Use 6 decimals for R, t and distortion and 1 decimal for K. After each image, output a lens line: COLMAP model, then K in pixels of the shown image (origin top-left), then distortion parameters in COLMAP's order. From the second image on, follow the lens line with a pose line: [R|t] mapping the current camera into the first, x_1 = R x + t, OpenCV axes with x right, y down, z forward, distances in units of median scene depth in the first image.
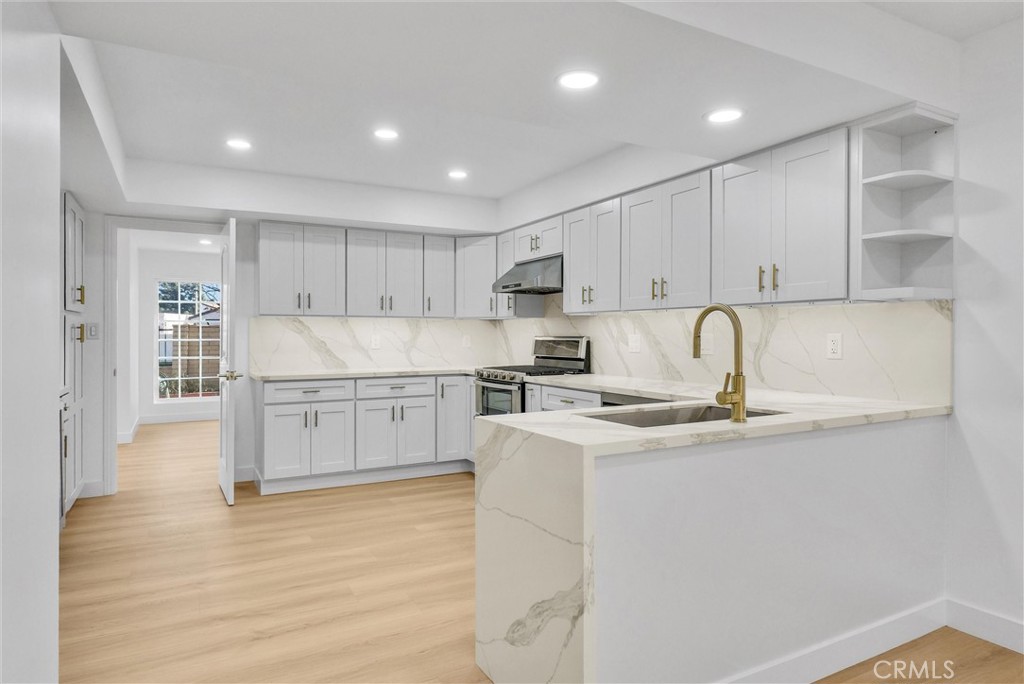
lens RADIAL K [[612.2, 0, 511.5], [0, 612.2, 335.5], [0, 0, 1]] dist [-0.001290, -0.006336]
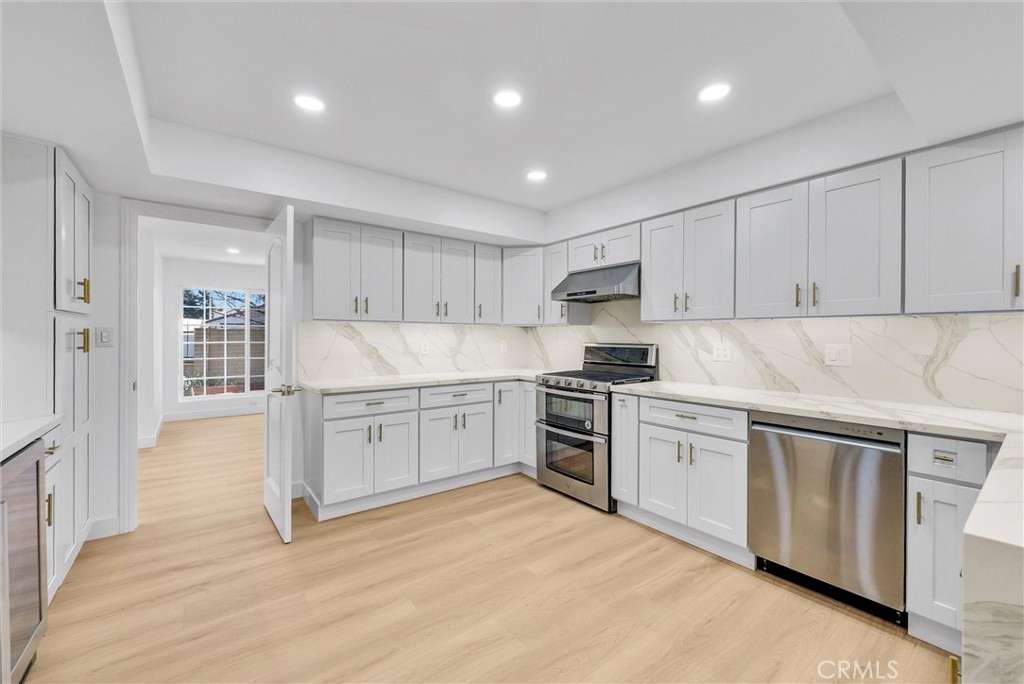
lens RADIAL K [[415.0, 0, 510.5], [0, 415.0, 338.1], [0, 0, 1]] dist [-0.003626, -0.000224]
pose [[0.987983, 0.003337, 0.154526, -0.221355], [-0.003854, 0.999988, 0.003045, -0.009259], [-0.154514, -0.003604, 0.987984, 0.350889]]
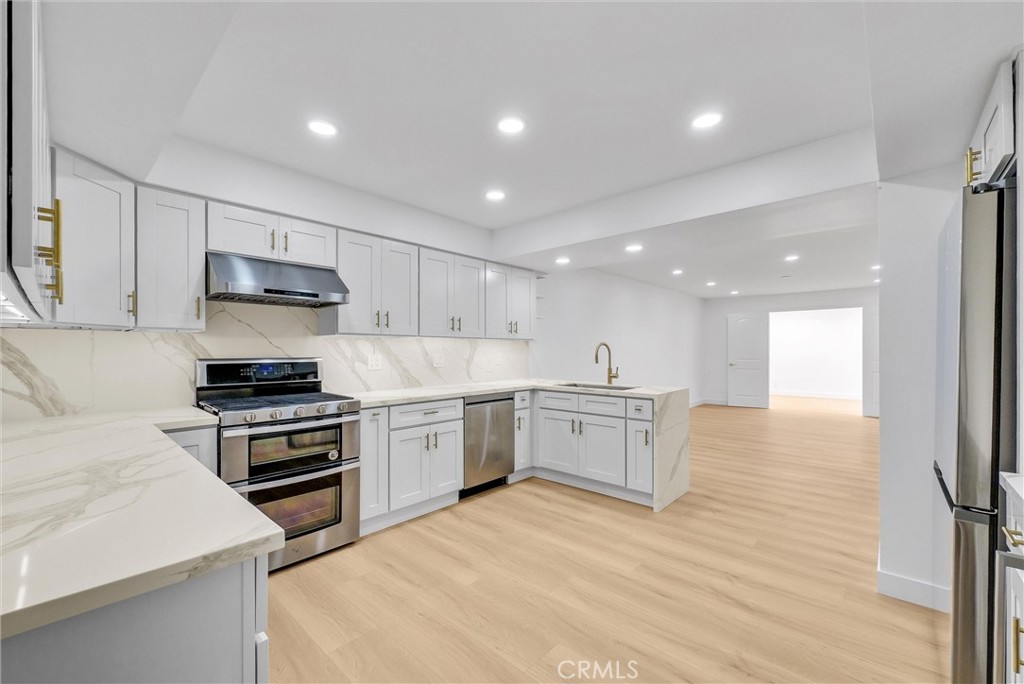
lens RADIAL K [[415.0, 0, 512.1], [0, 415.0, 351.1], [0, 0, 1]] dist [-0.003626, -0.000224]
pose [[-0.330805, -0.003055, 0.943694, -0.585382], [0.000736, 0.999994, 0.003496, -0.010151], [-0.943699, 0.001851, -0.330801, 0.922450]]
